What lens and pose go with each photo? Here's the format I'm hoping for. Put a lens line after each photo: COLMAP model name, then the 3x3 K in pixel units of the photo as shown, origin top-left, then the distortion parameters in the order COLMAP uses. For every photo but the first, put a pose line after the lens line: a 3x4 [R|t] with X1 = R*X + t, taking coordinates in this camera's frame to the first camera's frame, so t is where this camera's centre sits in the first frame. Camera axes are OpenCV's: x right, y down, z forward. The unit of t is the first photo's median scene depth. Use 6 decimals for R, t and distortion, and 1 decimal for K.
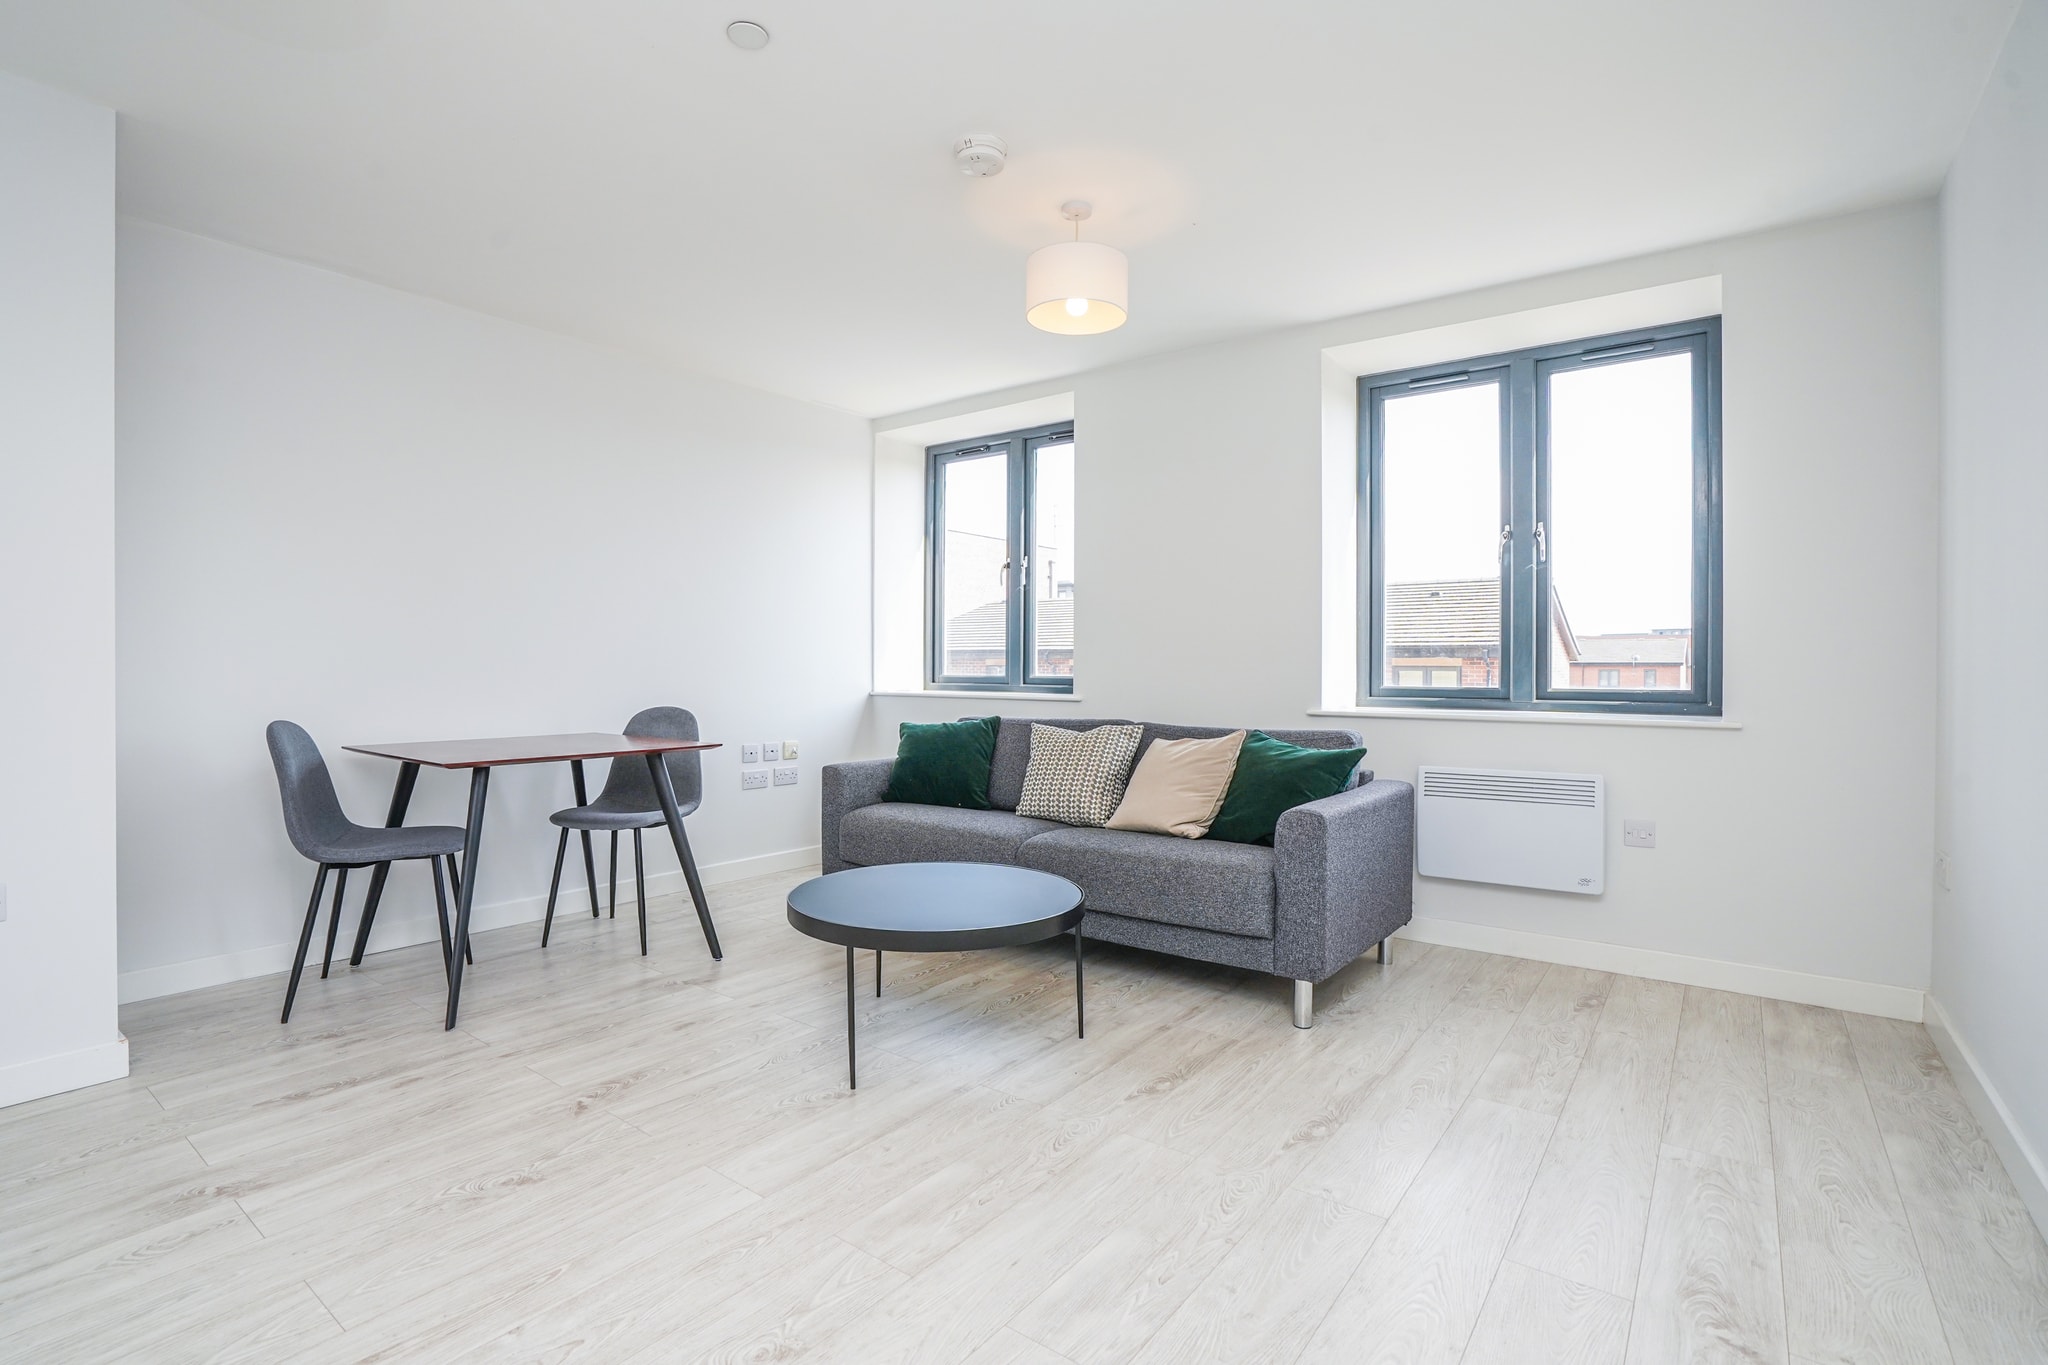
lens RADIAL K [[955.5, 0, 1022.1], [0, 955.5, 685.5], [0, 0, 1]] dist [-0.044870, 0.020193]
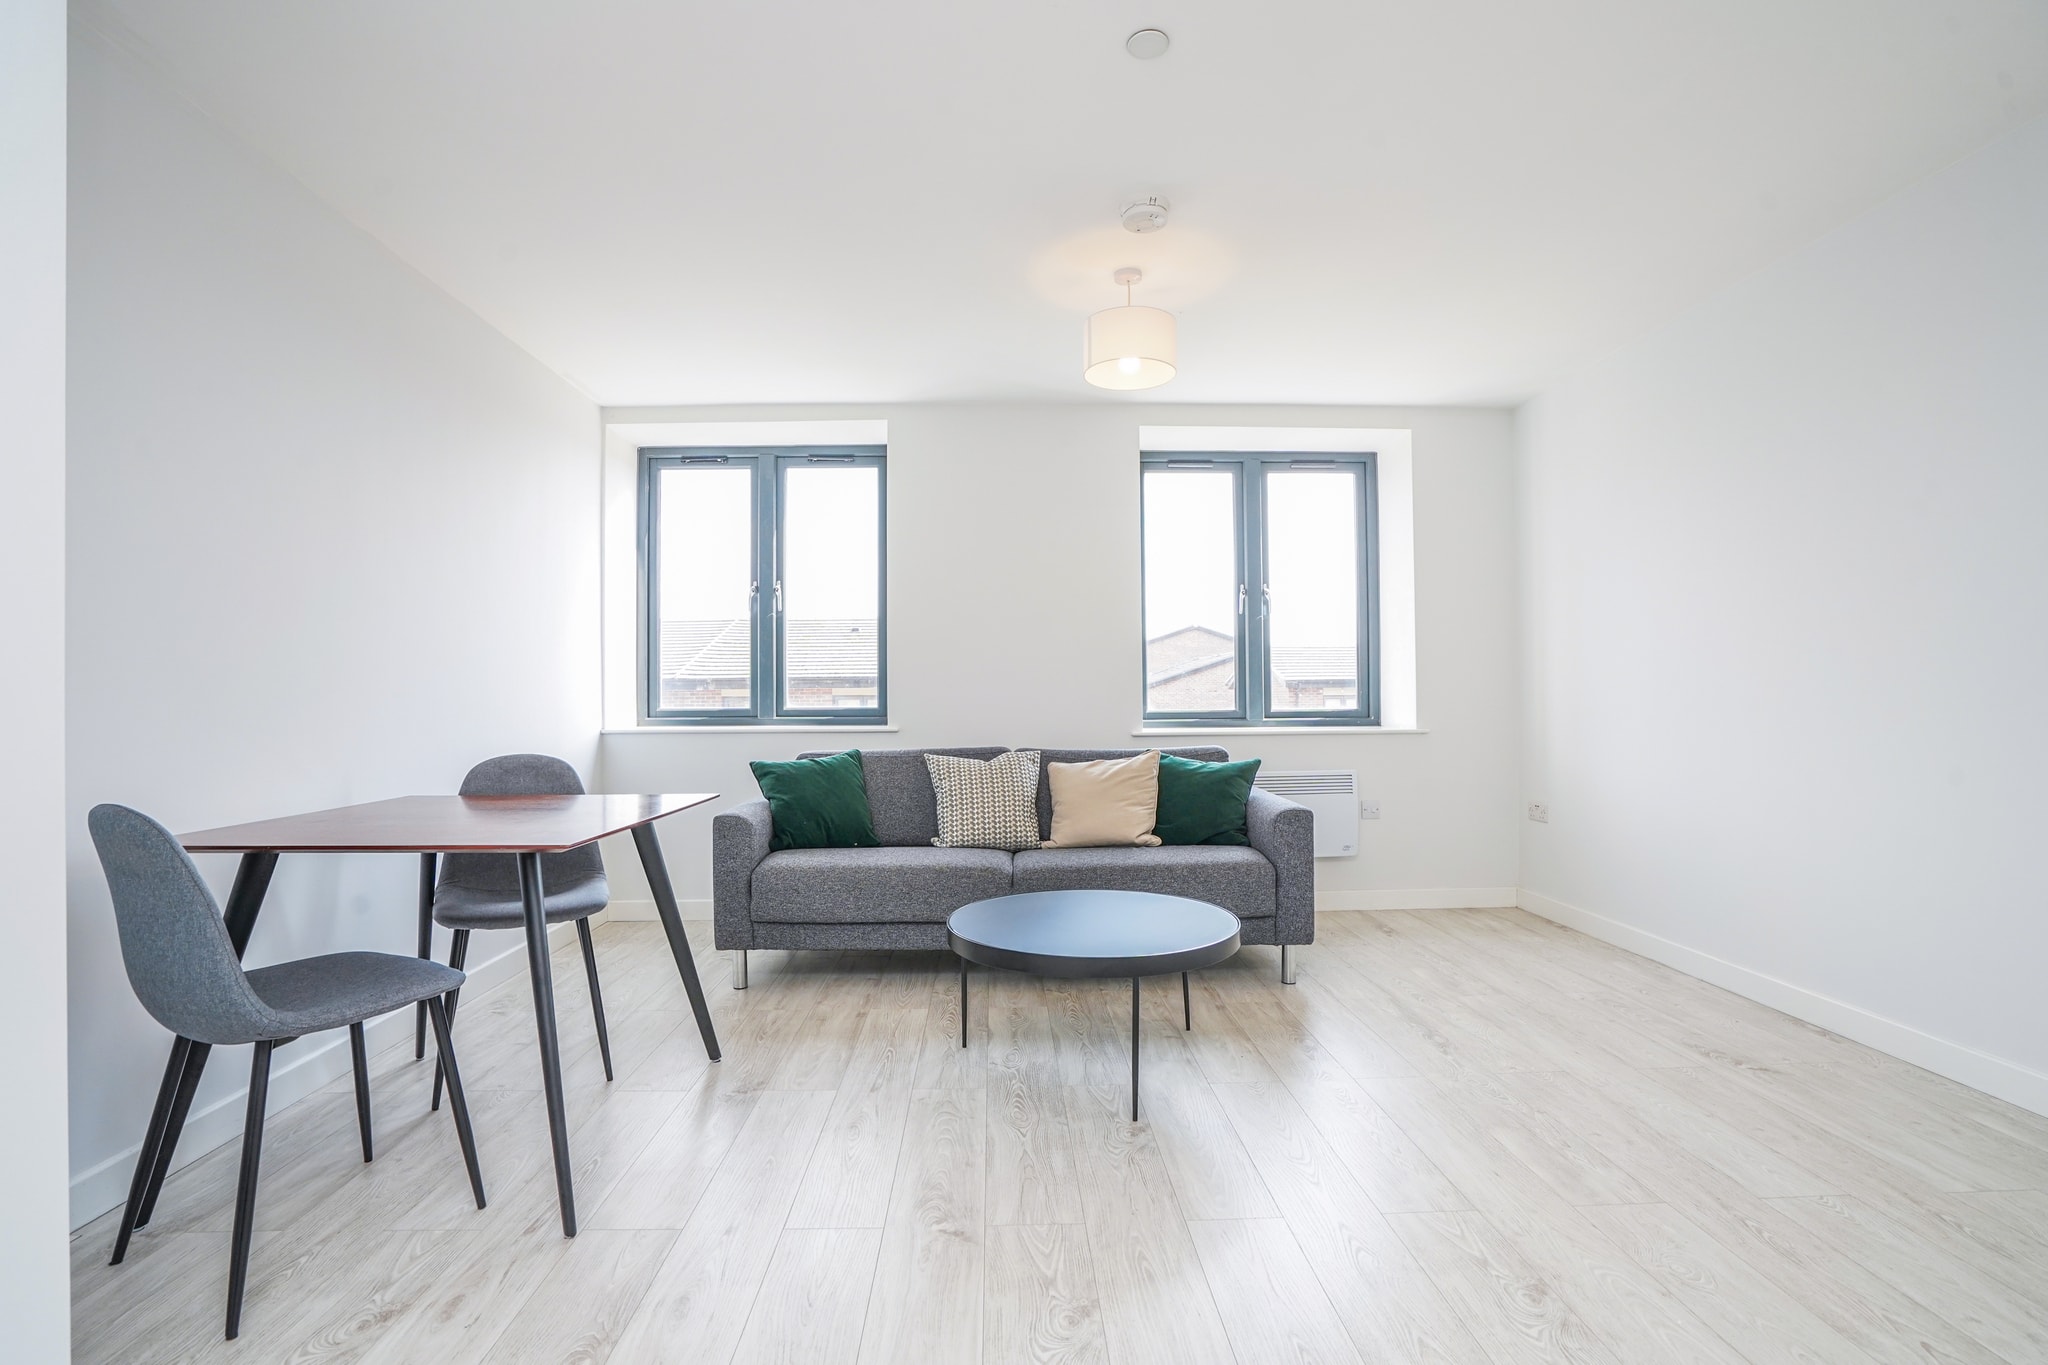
lens RADIAL K [[927.7, 0, 1023.1], [0, 927.7, 705.1], [0, 0, 1]] dist [-0.044159, 0.019255]
pose [[0.782387, -0.015250, 0.622605, -0.538287], [0.020976, 0.999778, -0.001872, -0.008495], [-0.622439, 0.014525, 0.782534, 0.191837]]
